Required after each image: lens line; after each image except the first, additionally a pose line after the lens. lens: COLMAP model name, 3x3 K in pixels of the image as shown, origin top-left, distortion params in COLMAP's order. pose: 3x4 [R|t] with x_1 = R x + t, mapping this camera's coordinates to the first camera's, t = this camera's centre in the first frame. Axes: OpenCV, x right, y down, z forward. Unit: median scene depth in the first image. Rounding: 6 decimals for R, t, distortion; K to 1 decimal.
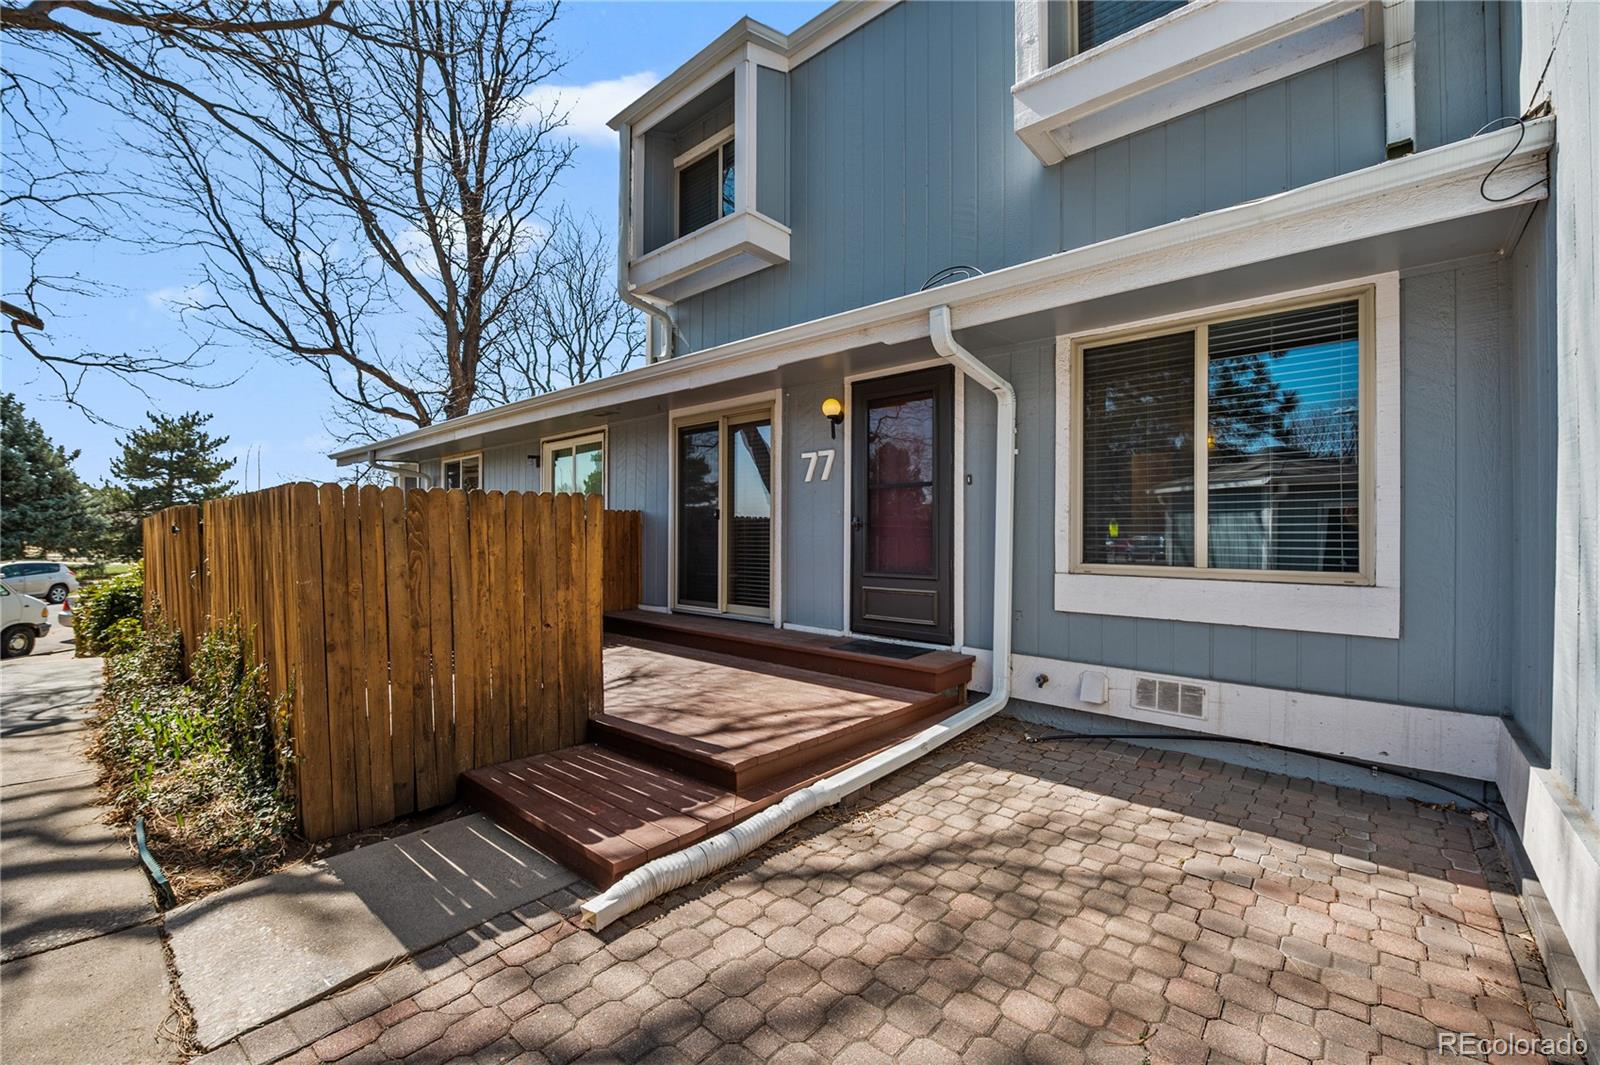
lens RADIAL K [[646.2, 0, 815.0], [0, 646.2, 529.6], [0, 0, 1]] dist [0.000467, 0.000130]
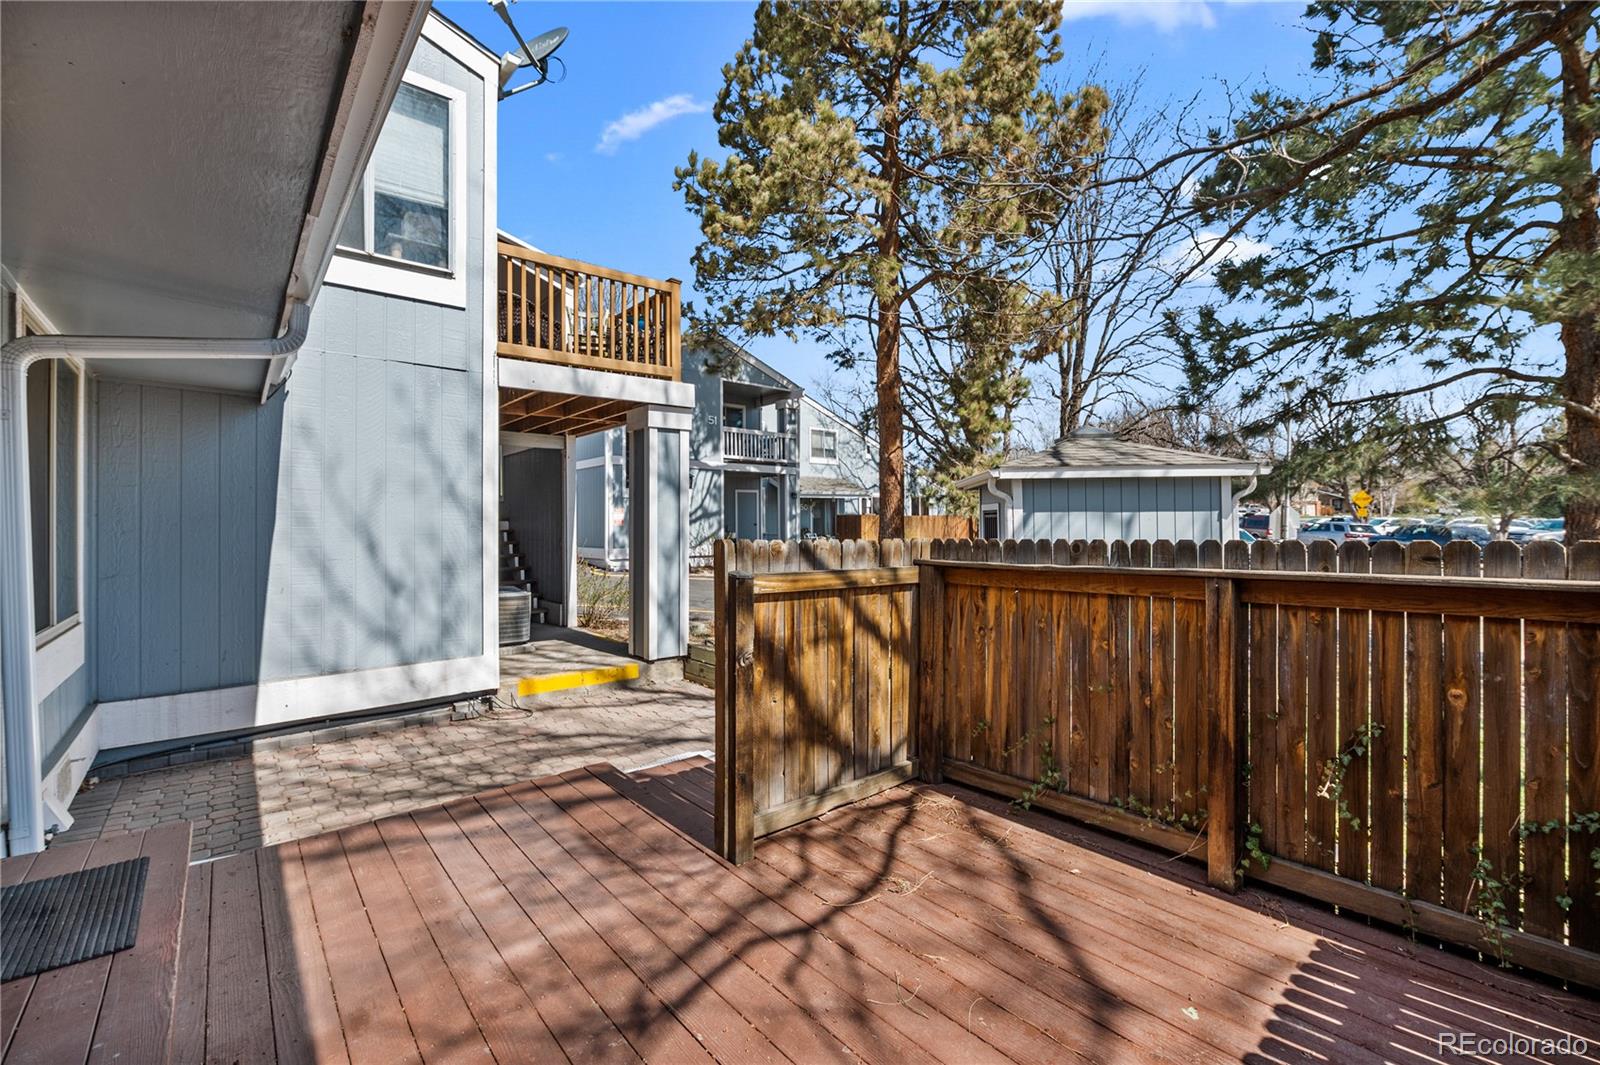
lens RADIAL K [[658.8, 0, 762.8], [0, 658.8, 530.2], [0, 0, 1]] dist [-0.000926, -0.000606]
pose [[-0.984842, 0.003093, 0.173426, -0.595168], [0.003363, 0.999994, 0.001265, -0.079457], [-0.173421, 0.001829, -0.984846, 1.947479]]
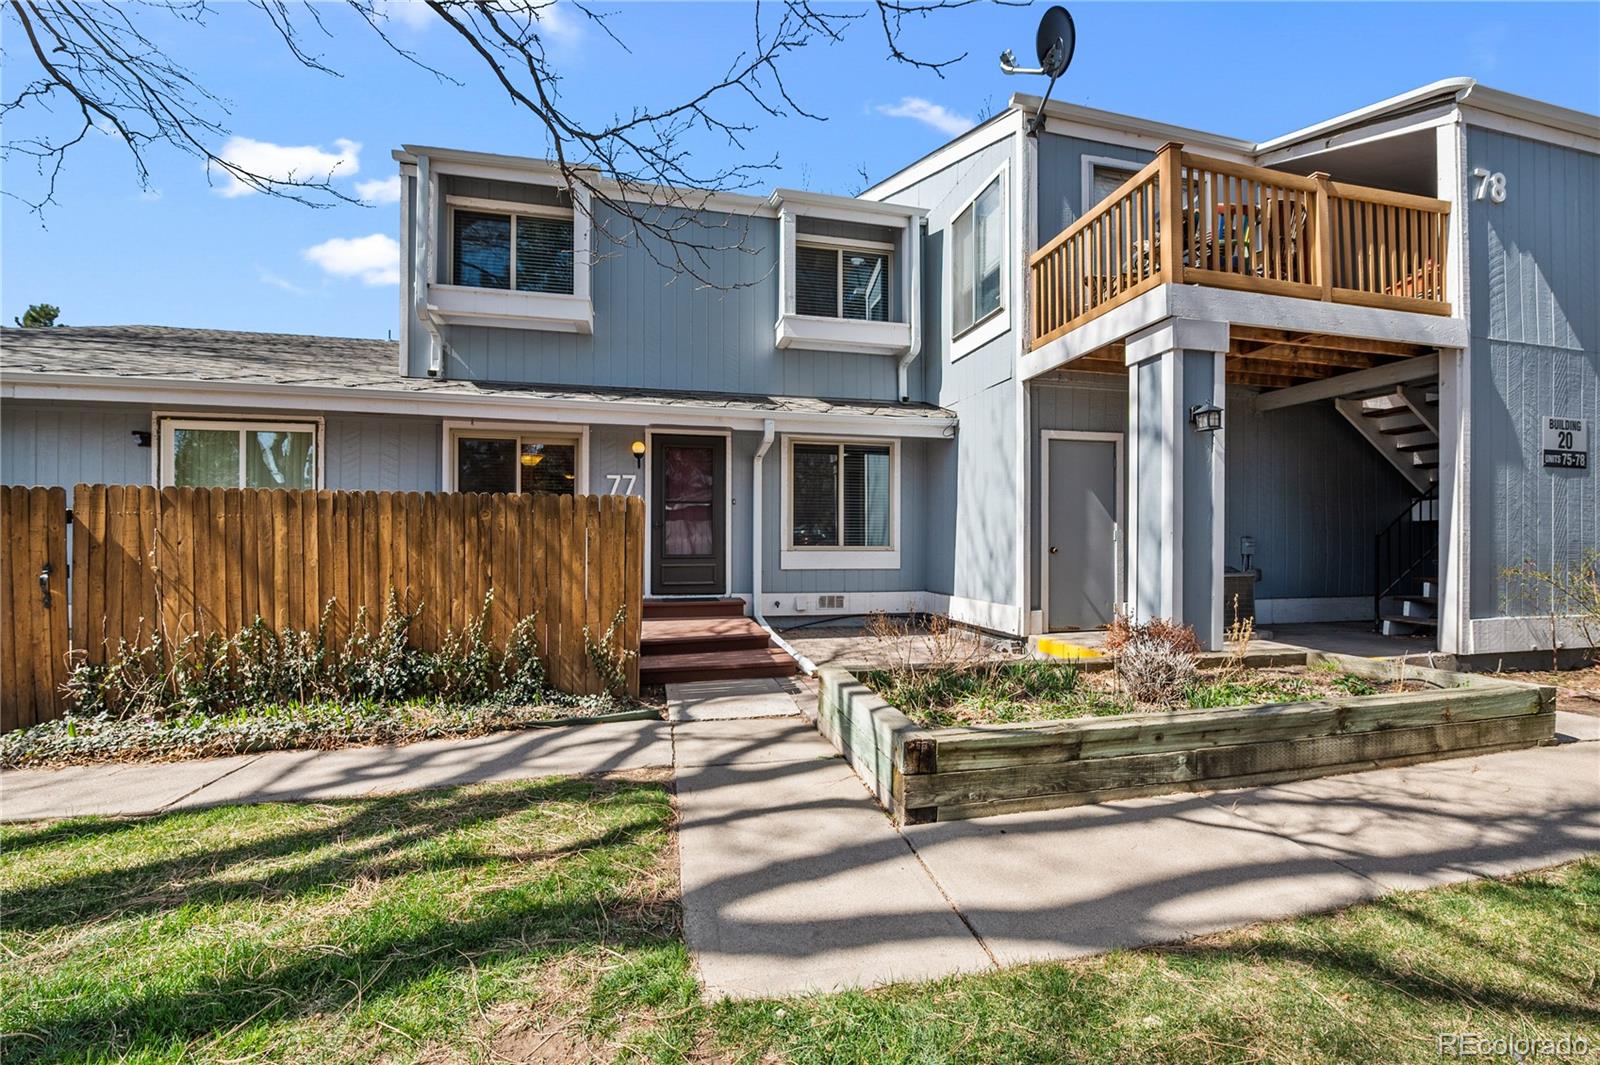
lens RADIAL K [[658.8, 0, 799.9], [0, 658.8, 530.9], [0, 0, 1]] dist [-0.000926, -0.000606]
pose [[0.579421, 0.008932, 0.814979, -1.707107], [-0.003853, 0.999959, -0.008220, 0.027691], [-0.815019, 0.001622, 0.579432, -0.331492]]
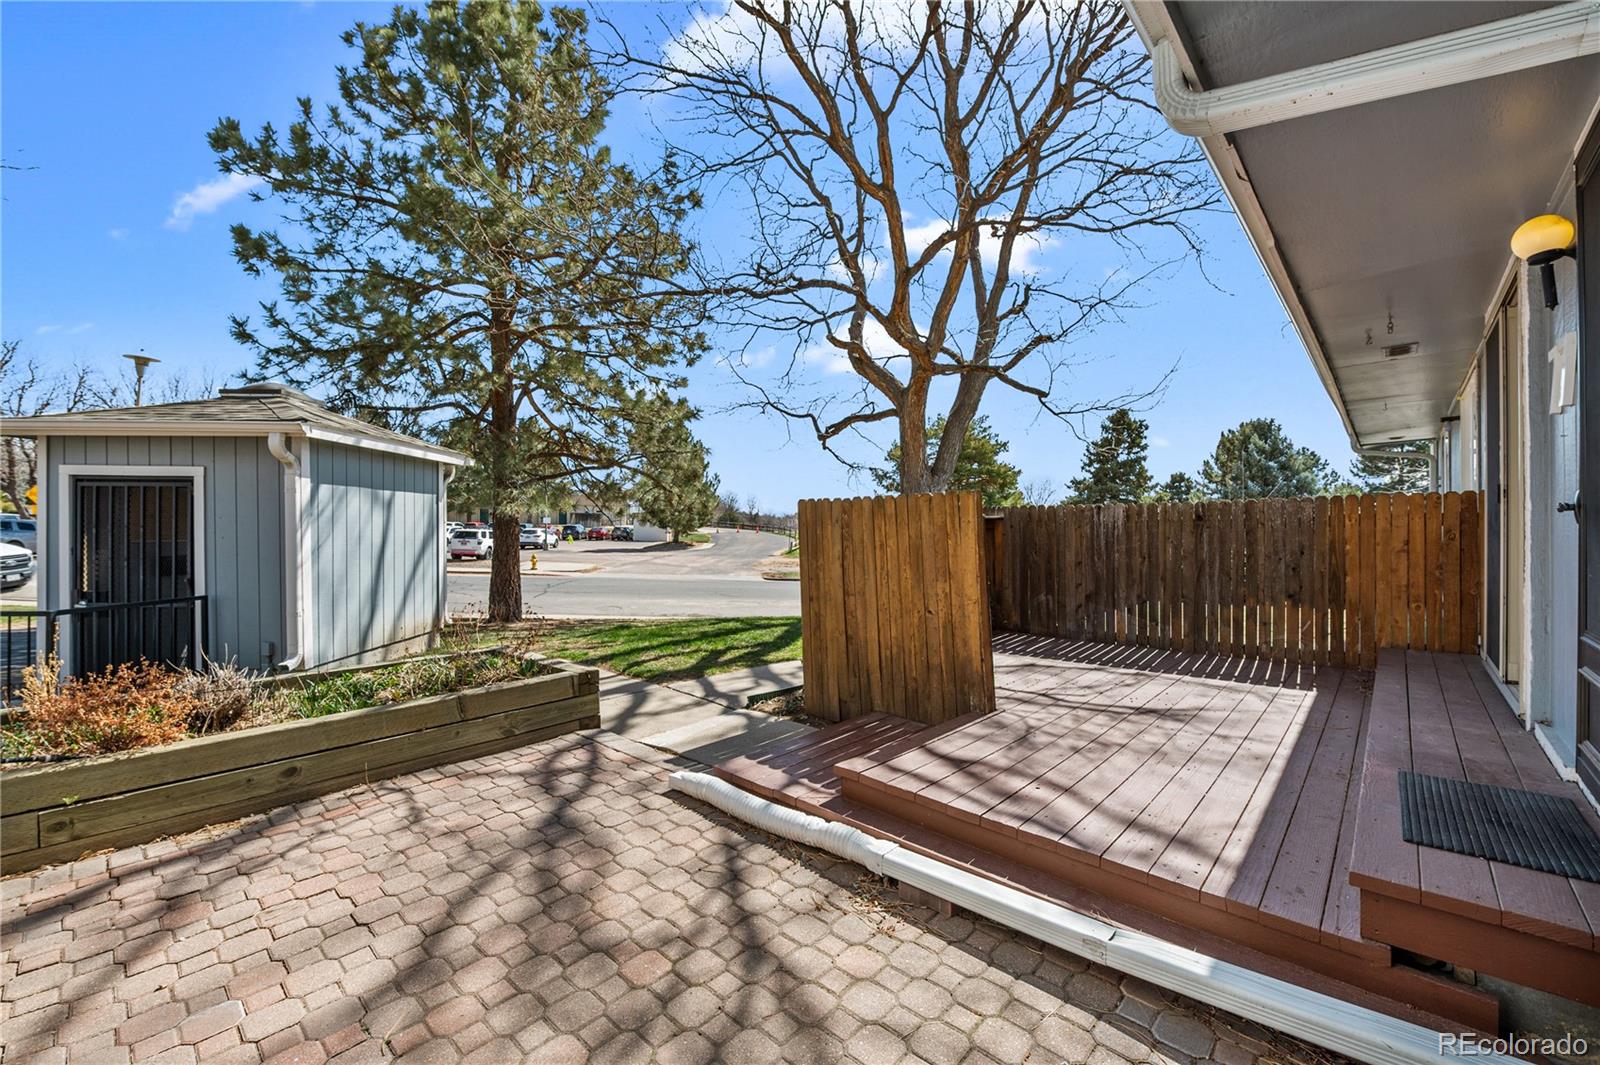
lens RADIAL K [[658.8, 0, 805.3], [0, 658.8, 530.0], [0, 0, 1]] dist [-0.000926, -0.000606]
pose [[-0.032871, 0.004484, -0.999450, 0.767585], [0.006579, 0.999969, 0.004270, 0.000044], [0.999438, -0.006435, -0.032900, 0.865721]]
